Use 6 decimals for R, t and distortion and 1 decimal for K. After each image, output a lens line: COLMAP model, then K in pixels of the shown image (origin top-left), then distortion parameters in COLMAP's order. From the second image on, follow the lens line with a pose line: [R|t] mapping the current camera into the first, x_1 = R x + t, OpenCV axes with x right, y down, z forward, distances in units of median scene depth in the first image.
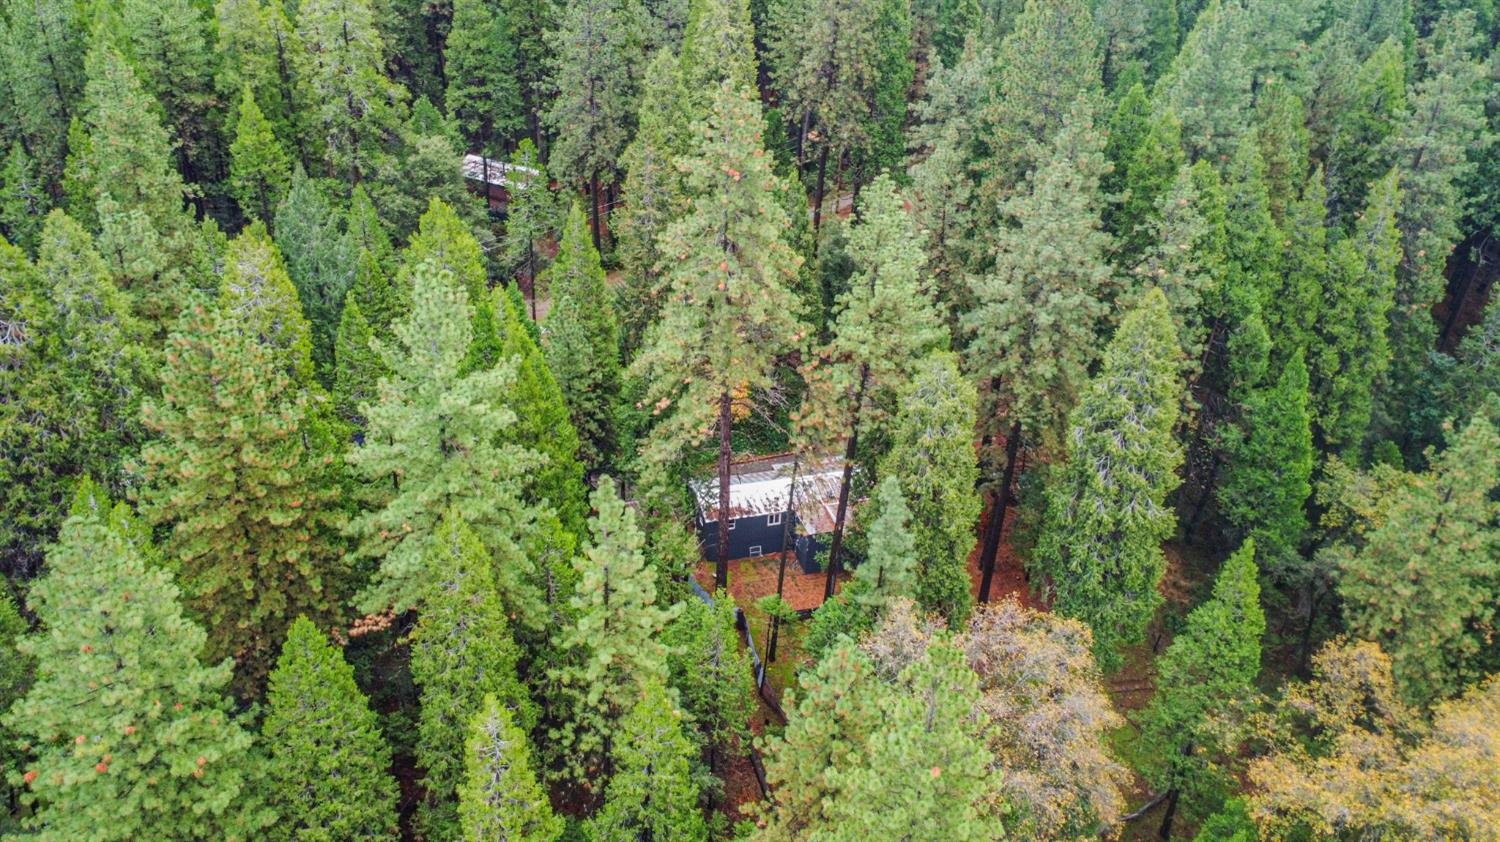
lens RADIAL K [[1109.5, 0, 753.4], [0, 1109.5, 414.9], [0, 0, 1]] dist [-0.001015, -0.001924]
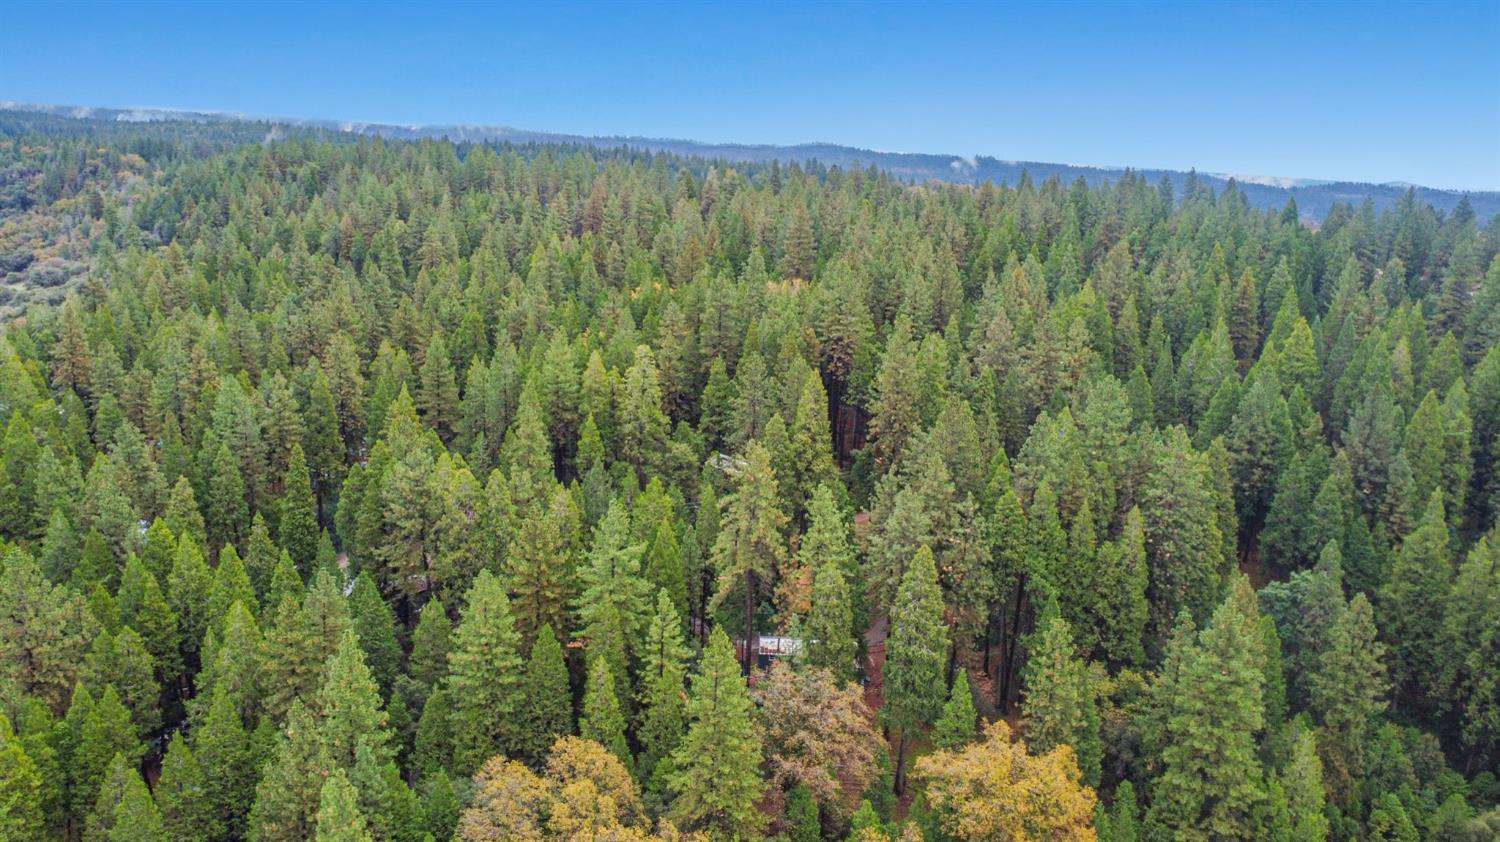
lens RADIAL K [[1109.5, 0, 747.2], [0, 1109.5, 422.3], [0, 0, 1]] dist [-0.001015, -0.001924]
pose [[0.945644, 0.067779, -0.318063, 0.507258], [-0.144824, 0.963474, -0.225264, 0.142367], [0.291177, 0.259083, 0.920919, -0.851022]]
